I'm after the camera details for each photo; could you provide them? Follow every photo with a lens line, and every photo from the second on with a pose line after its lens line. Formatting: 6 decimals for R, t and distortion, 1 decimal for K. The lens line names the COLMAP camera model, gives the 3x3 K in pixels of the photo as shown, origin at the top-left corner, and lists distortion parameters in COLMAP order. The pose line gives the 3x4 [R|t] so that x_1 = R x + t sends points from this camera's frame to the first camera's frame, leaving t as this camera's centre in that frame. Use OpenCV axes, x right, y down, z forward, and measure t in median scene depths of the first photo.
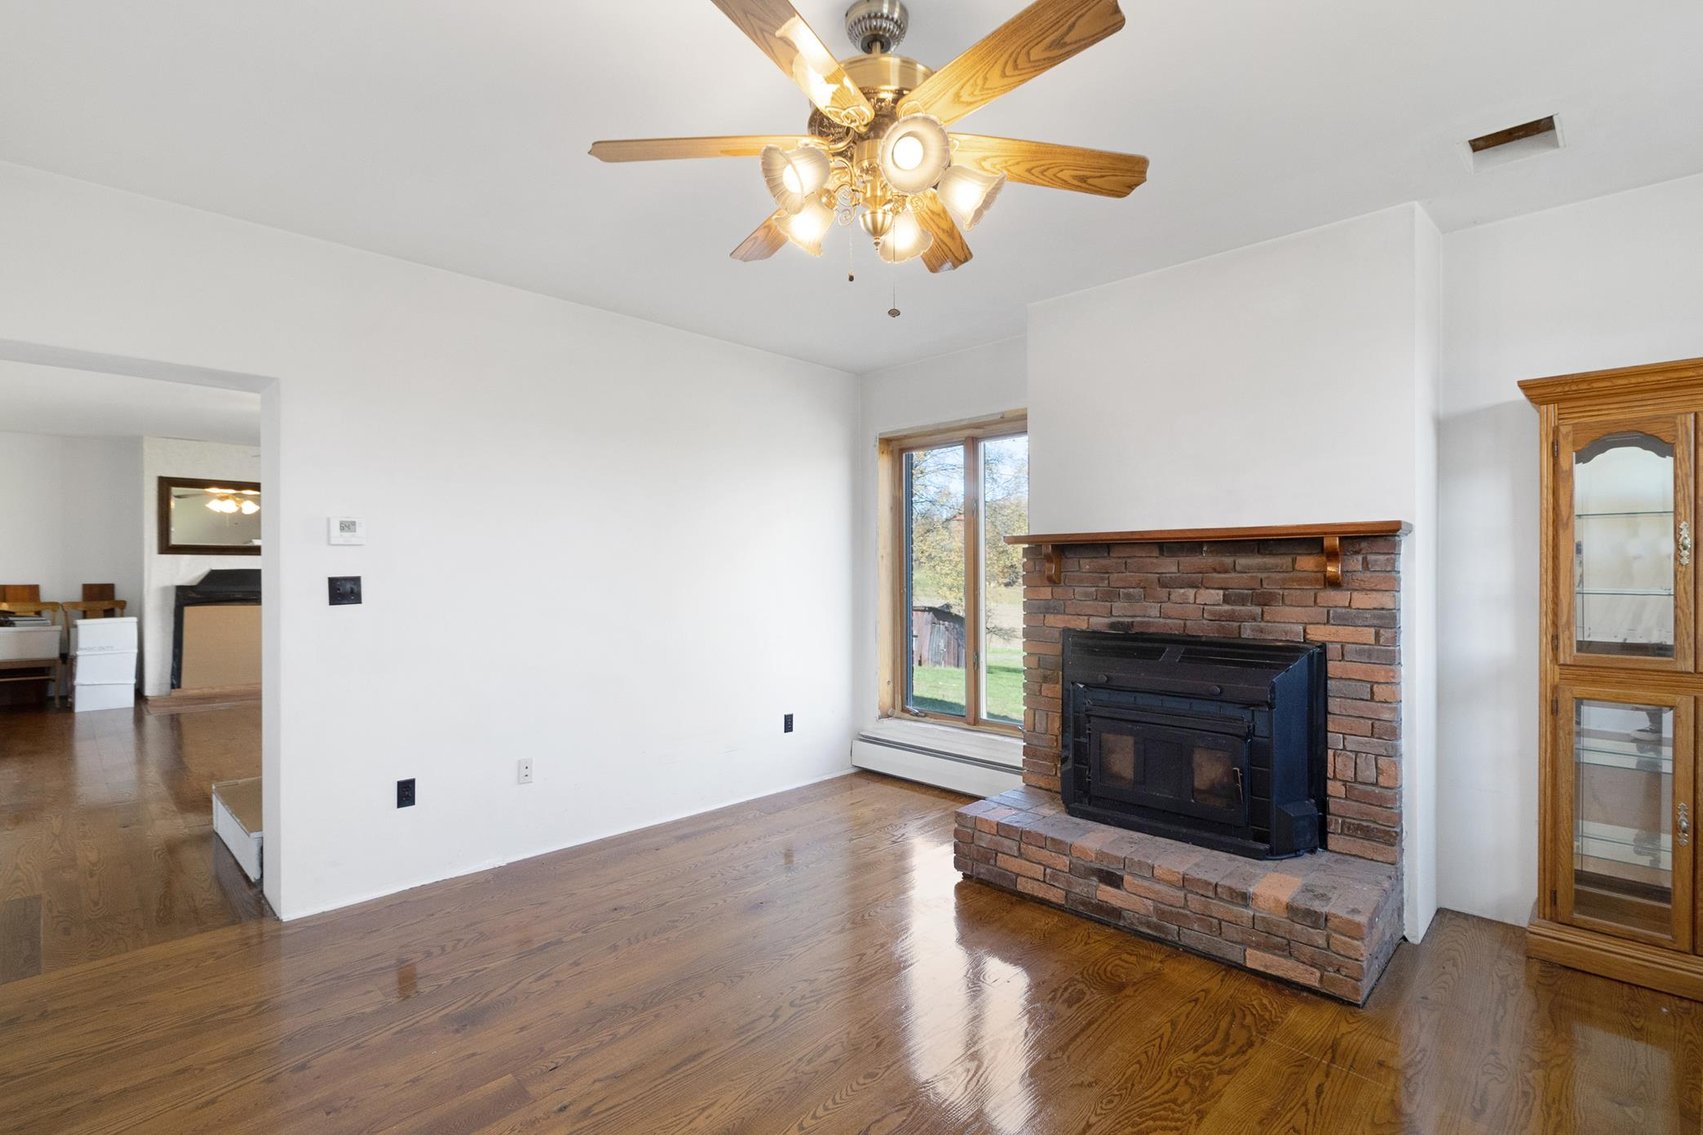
lens RADIAL K [[769.2, 0, 843.0], [0, 769.2, 576.1], [0, 0, 1]] dist [0.004451, 0.000261]
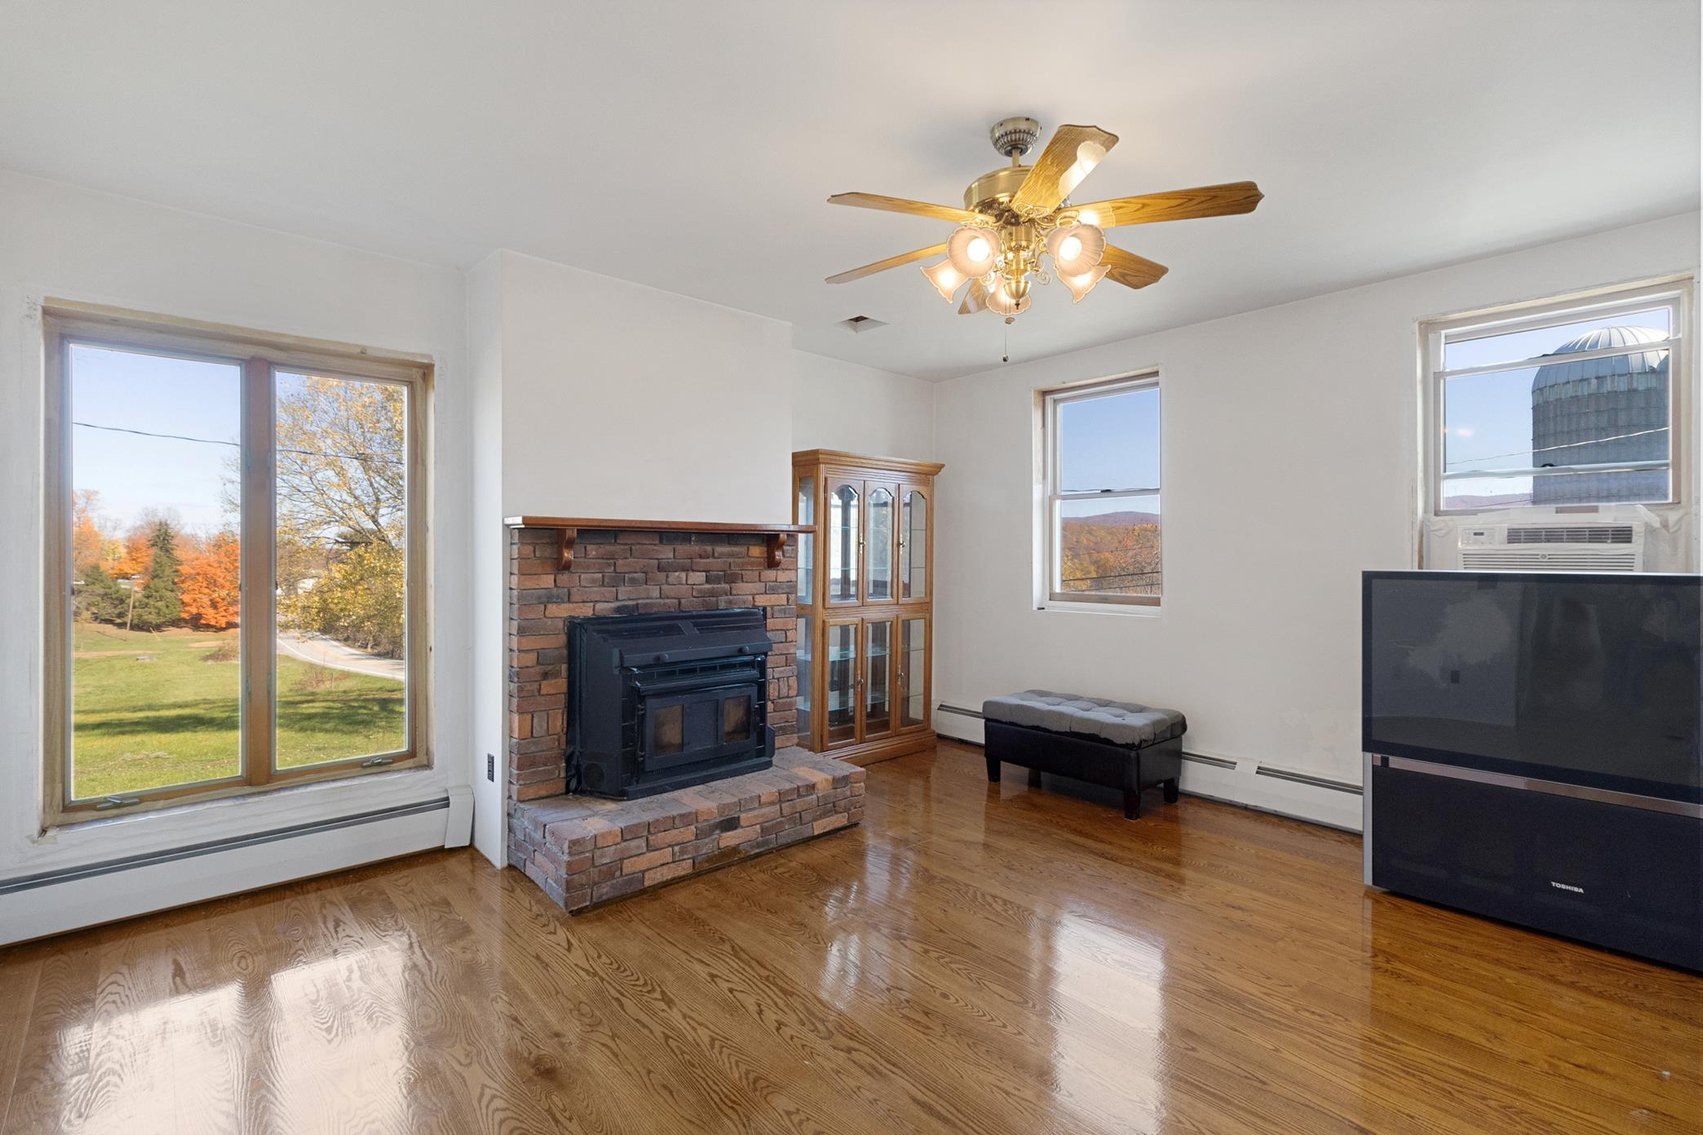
lens RADIAL K [[769.2, 0, 840.4], [0, 769.2, 553.5], [0, 0, 1]] dist [0.004451, 0.000261]
pose [[0.087232, 0.003388, 0.996182, -0.730411], [0.007003, 0.999967, -0.004015, -0.005607], [-0.996163, 0.007326, 0.087206, 0.680159]]
